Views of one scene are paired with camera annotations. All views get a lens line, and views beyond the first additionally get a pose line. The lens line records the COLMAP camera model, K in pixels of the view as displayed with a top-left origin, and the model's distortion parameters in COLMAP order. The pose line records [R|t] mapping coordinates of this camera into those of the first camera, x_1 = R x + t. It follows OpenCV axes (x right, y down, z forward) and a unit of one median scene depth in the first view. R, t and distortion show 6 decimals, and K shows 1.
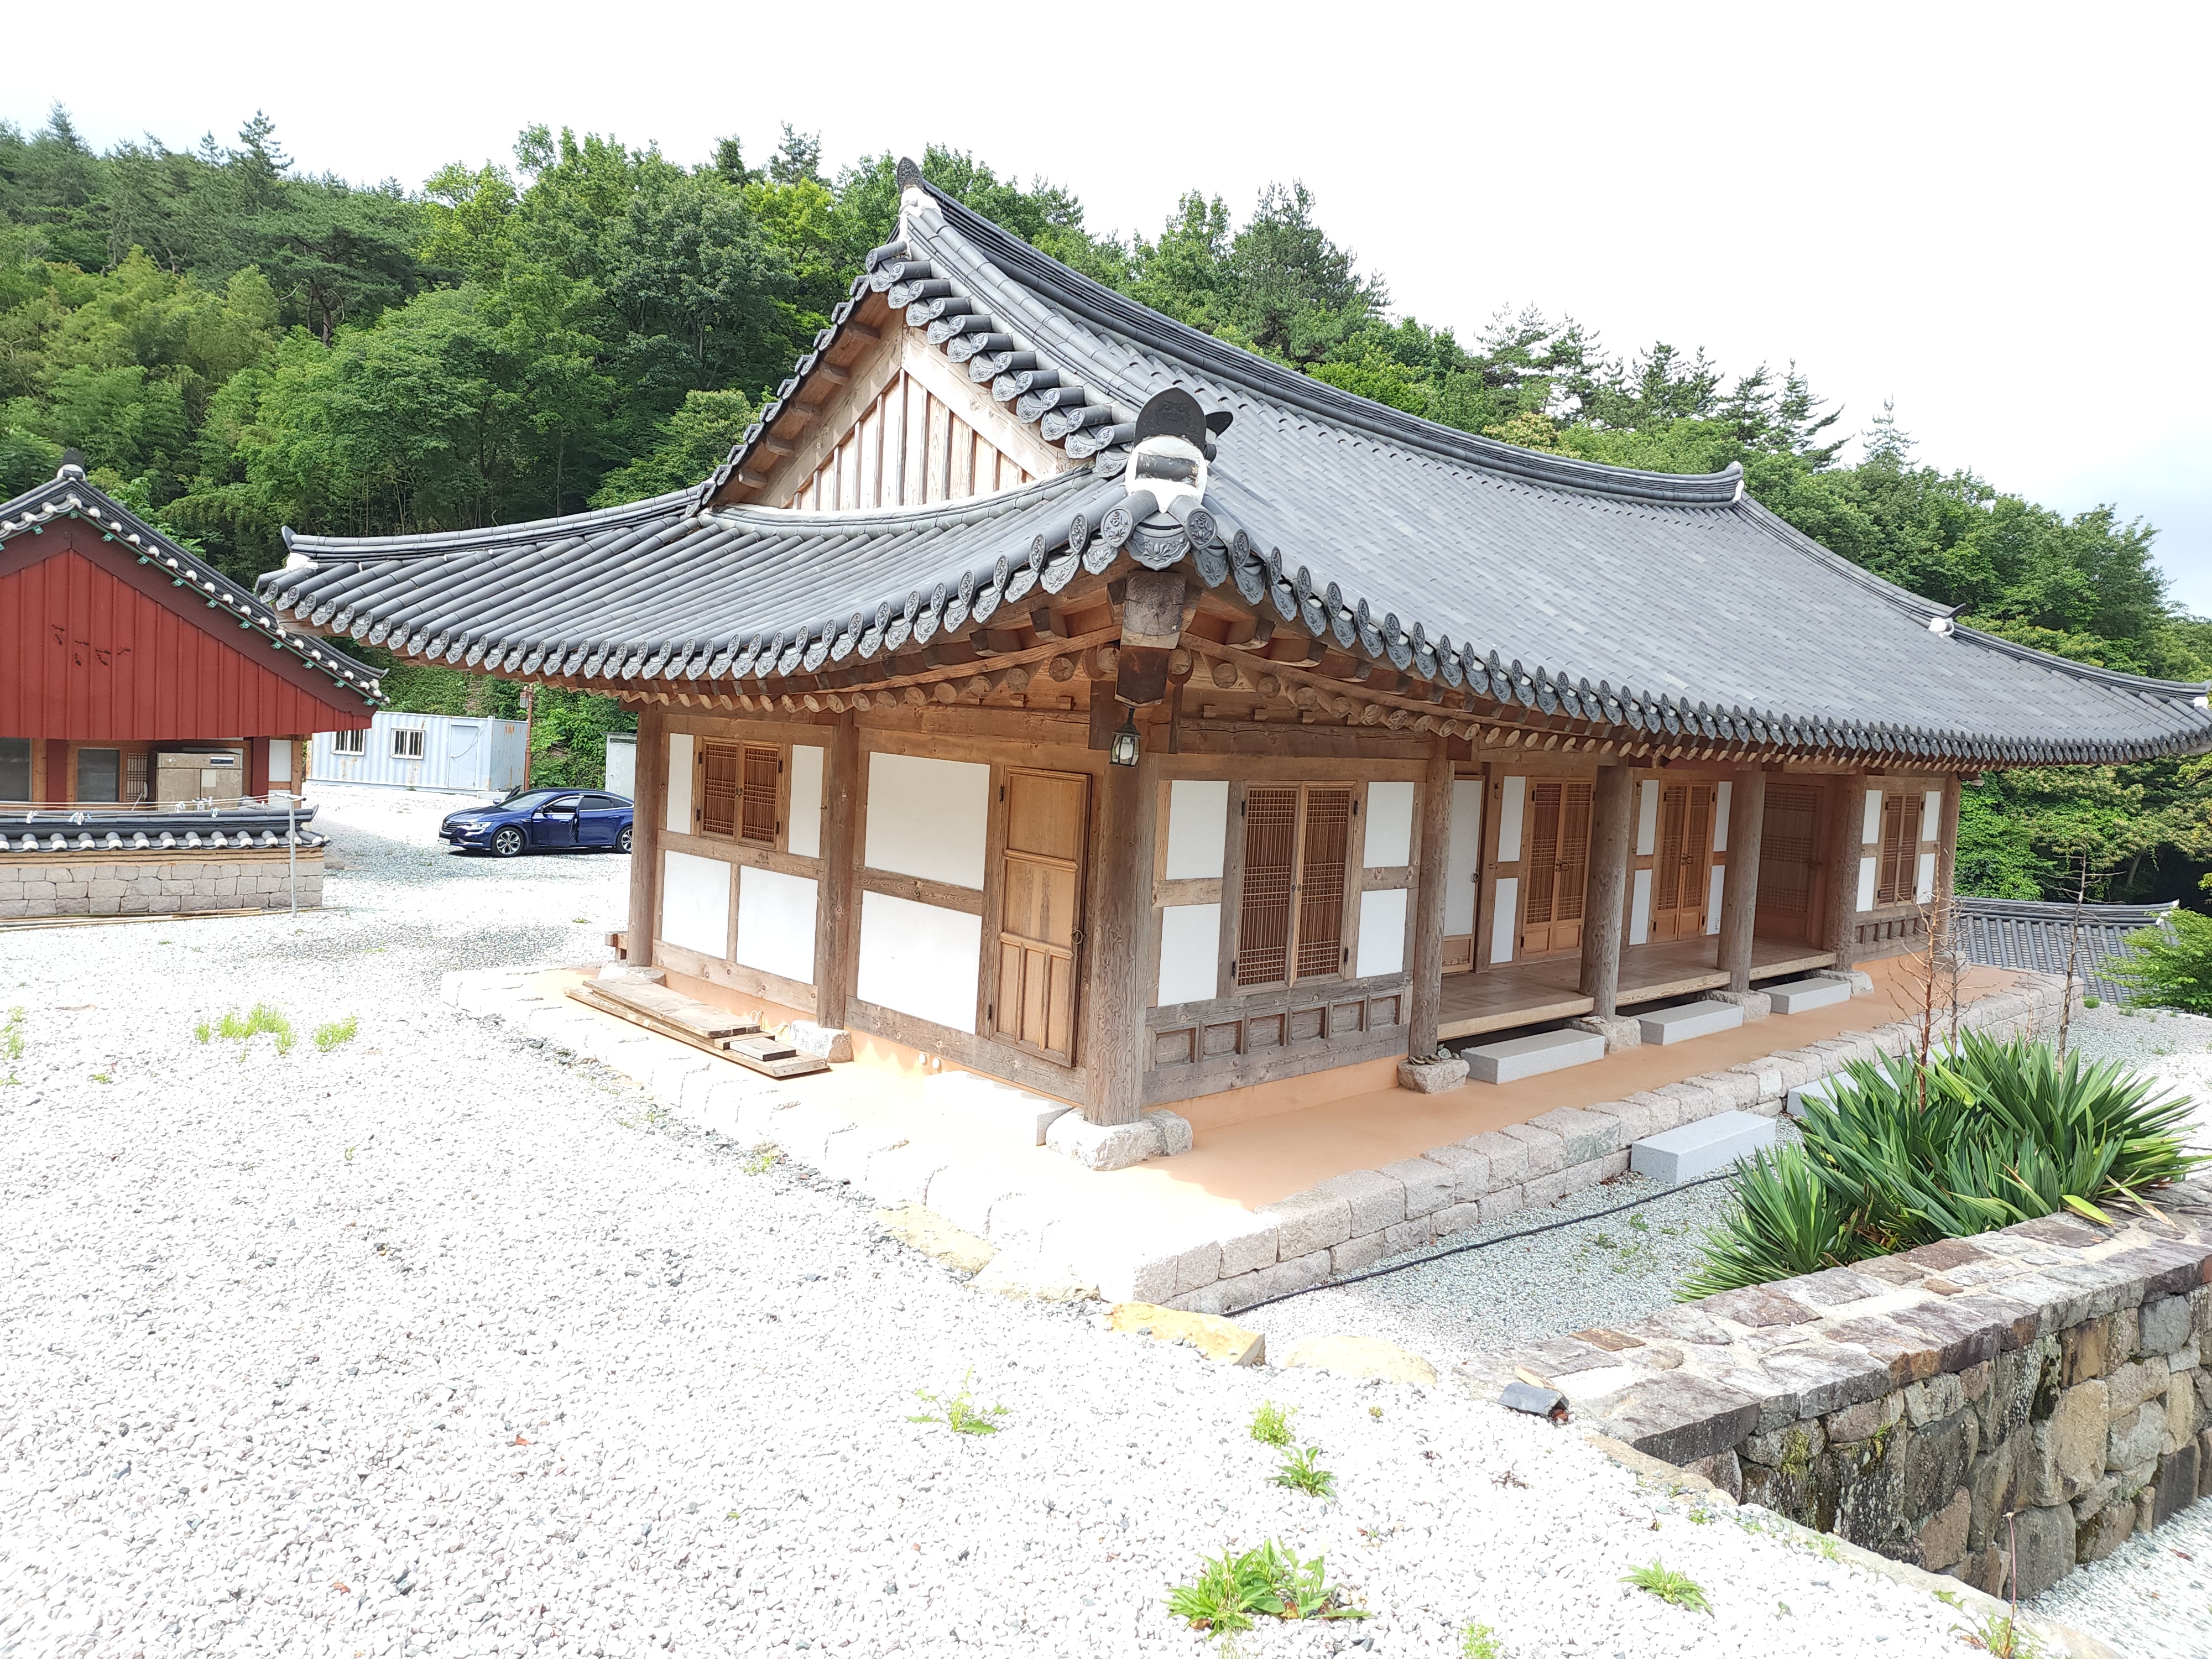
lens RADIAL K [[1474.2, 0, 1104.6], [0, 1474.2, 817.2], [0, 0, 1]] dist [0.046572, -0.014628]
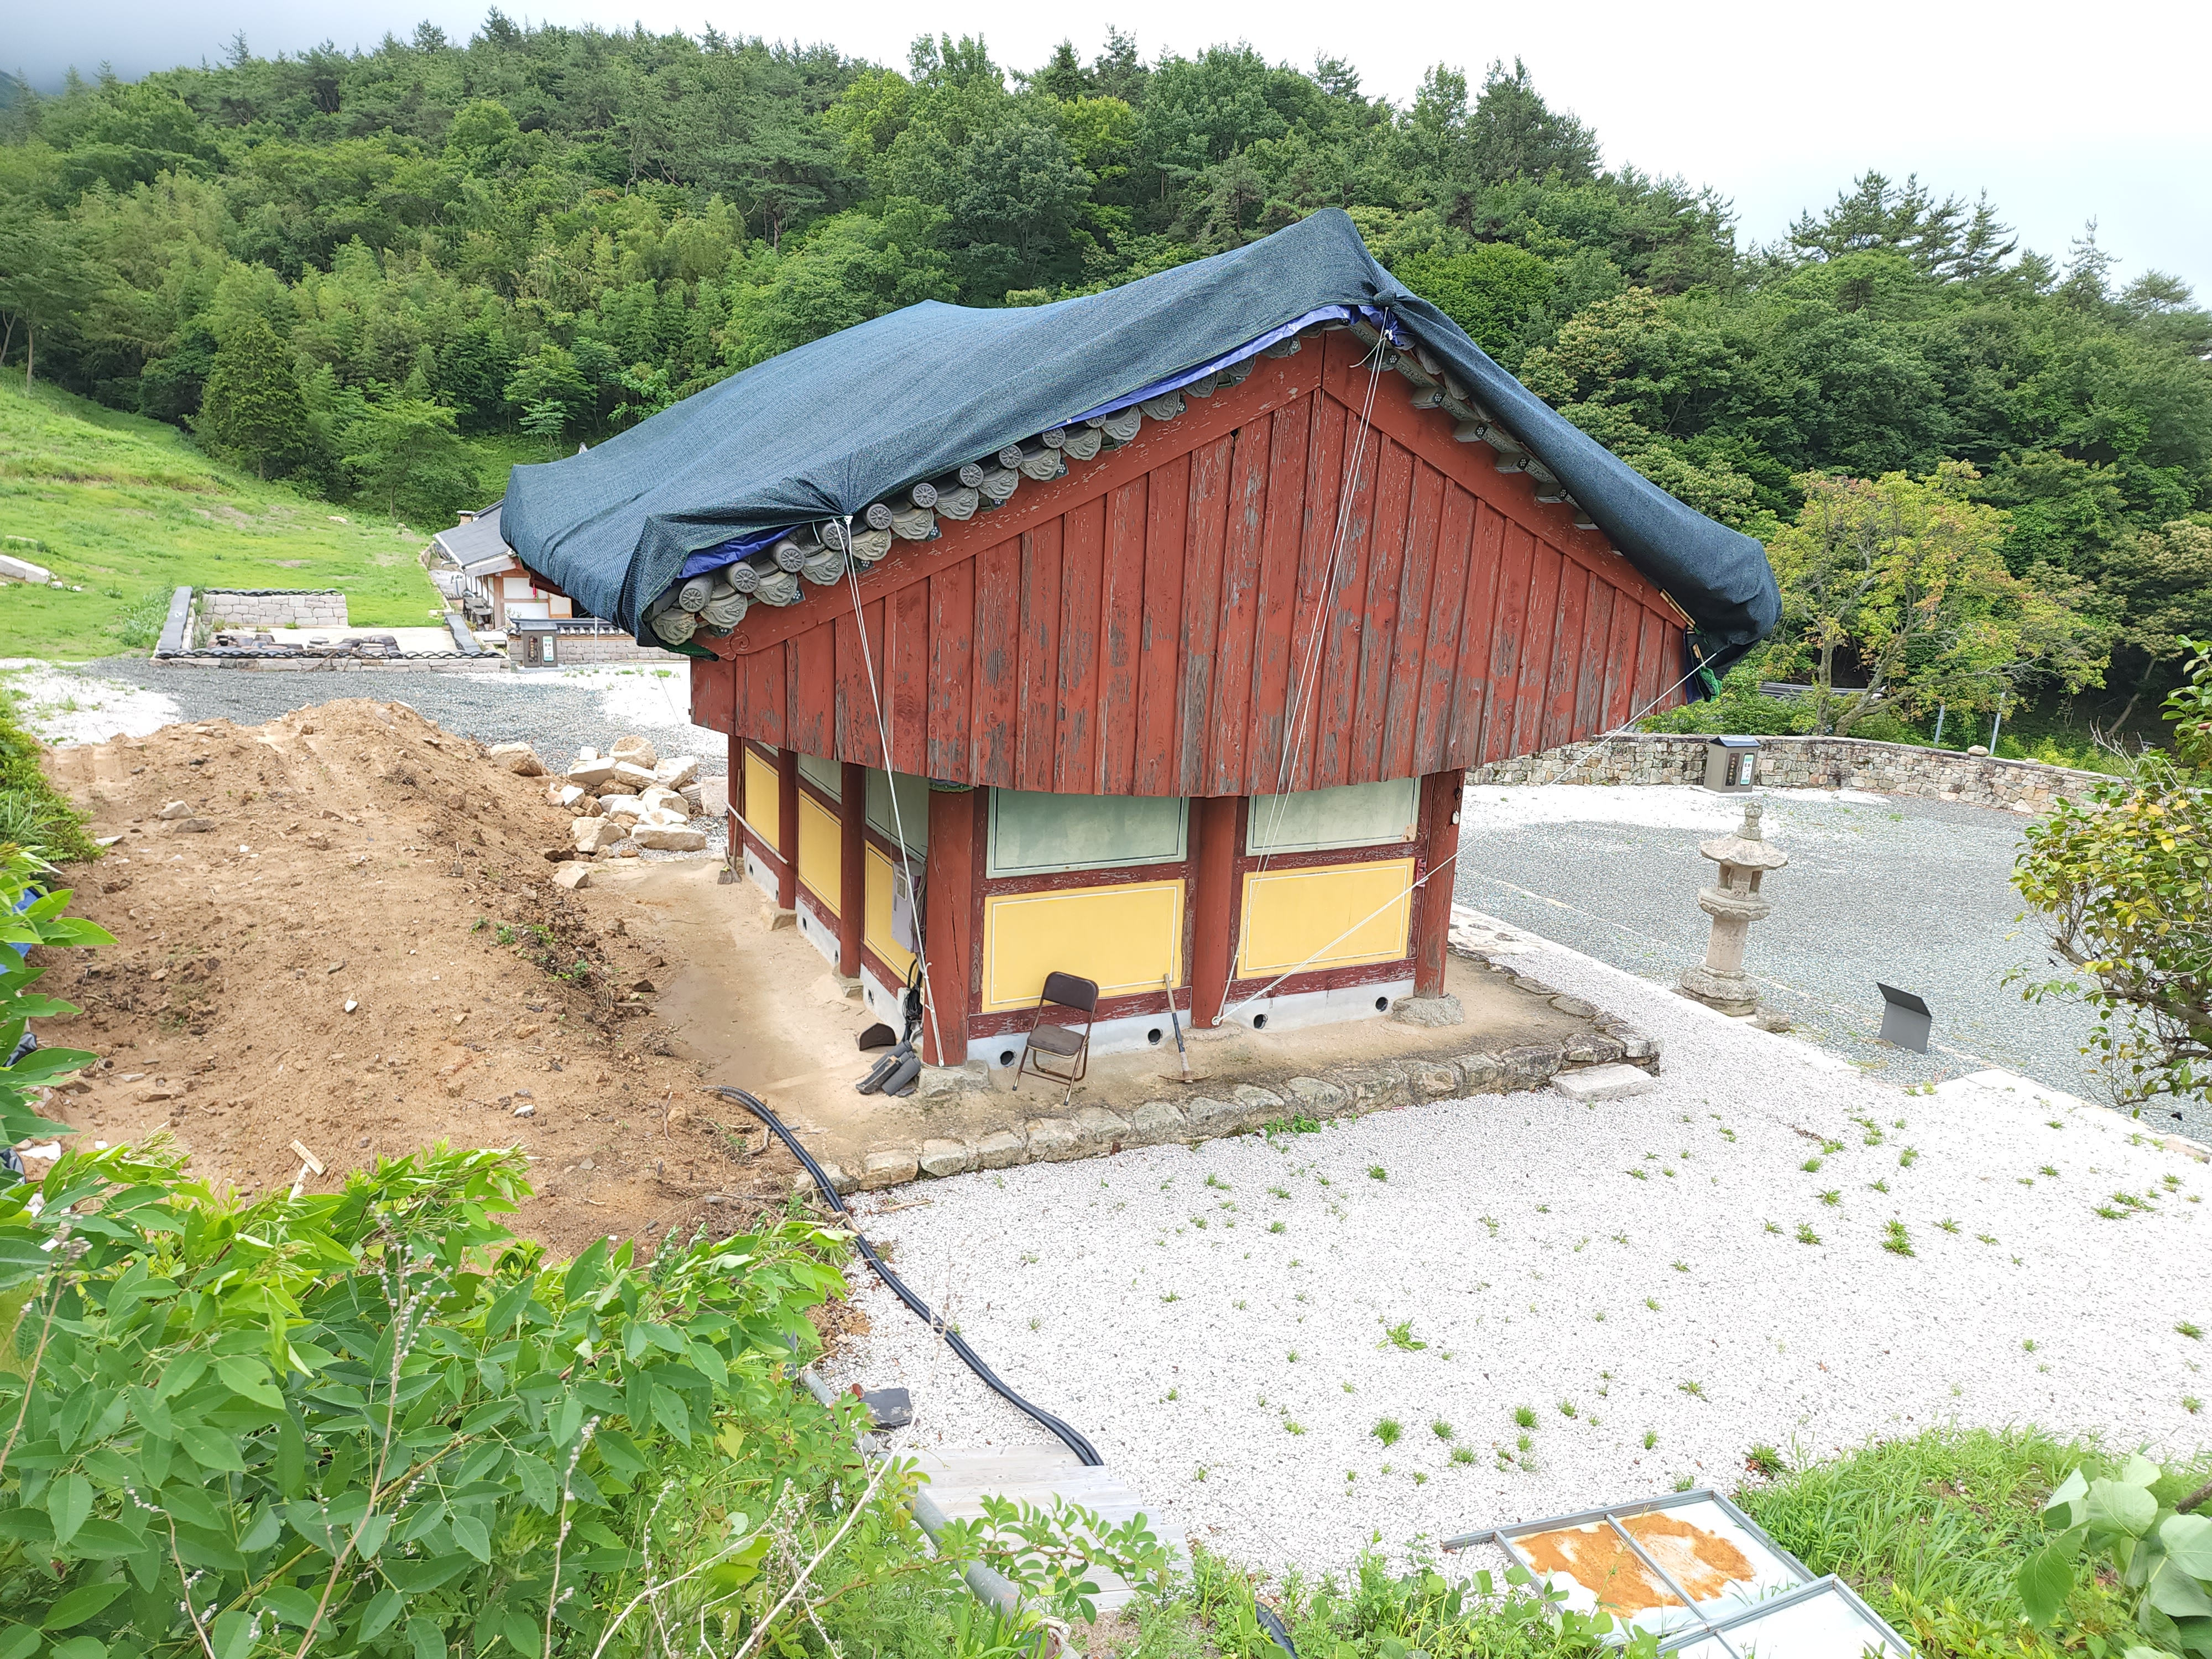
lens RADIAL K [[1474.2, 0, 1108.3], [0, 1474.2, 833.4], [0, 0, 1]] dist [0.046572, -0.014628]
pose [[0.961743, 0.054165, -0.268544, 0.167323], [-0.011663, 0.987466, 0.157400, -0.008824], [0.273703, -0.148246, 0.950321, -0.285943]]
